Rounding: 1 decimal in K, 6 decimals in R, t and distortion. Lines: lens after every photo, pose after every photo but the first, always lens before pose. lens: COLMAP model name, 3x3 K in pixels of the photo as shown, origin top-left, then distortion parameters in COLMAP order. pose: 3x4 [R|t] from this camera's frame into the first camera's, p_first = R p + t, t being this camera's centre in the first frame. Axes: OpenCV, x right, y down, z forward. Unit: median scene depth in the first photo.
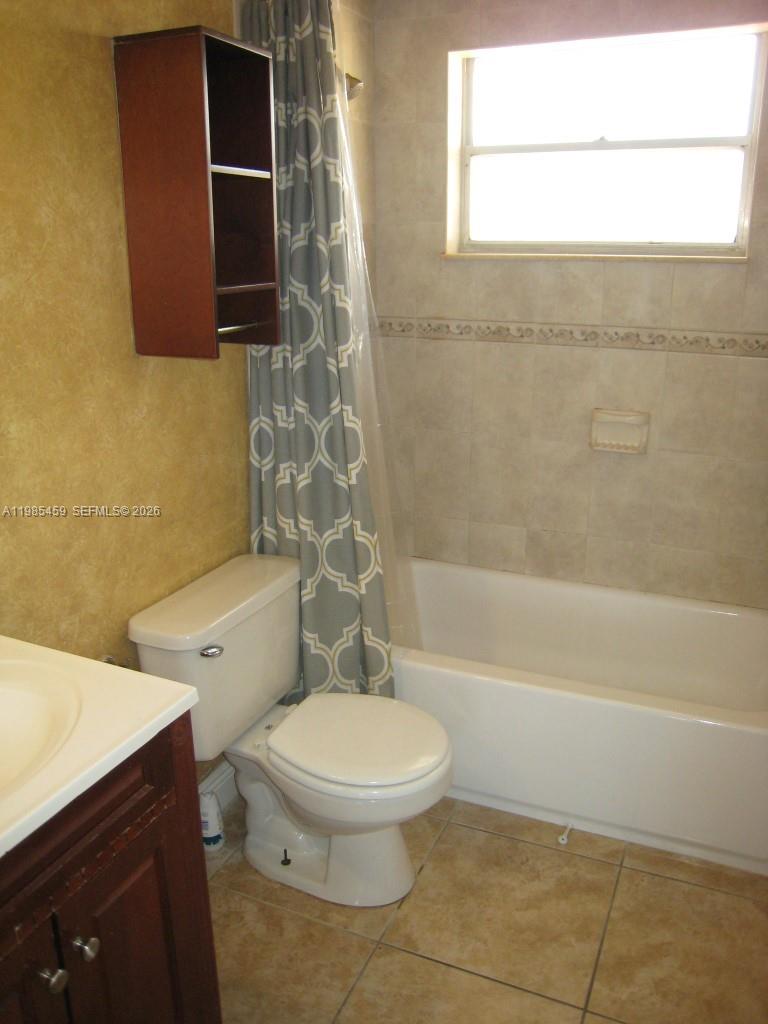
lens RADIAL K [[867.2, 0, 384.0], [0, 867.2, 512.0], [0, 0, 1]] dist [-0.160680, 0.132601]
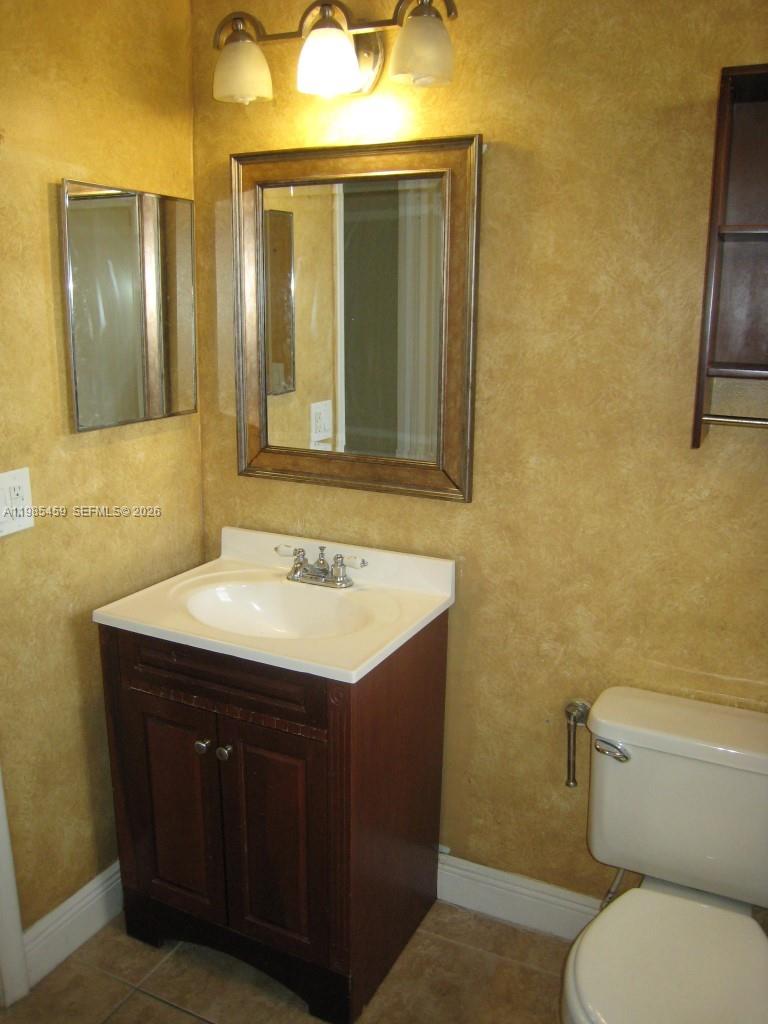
lens RADIAL K [[867.2, 0, 384.0], [0, 867.2, 512.0], [0, 0, 1]] dist [-0.160680, 0.132601]
pose [[-0.056835, 0.235578, -0.970192, 0.744287], [-0.308753, 0.919980, 0.241473, -0.253423], [0.949443, 0.313274, 0.020448, 0.780190]]
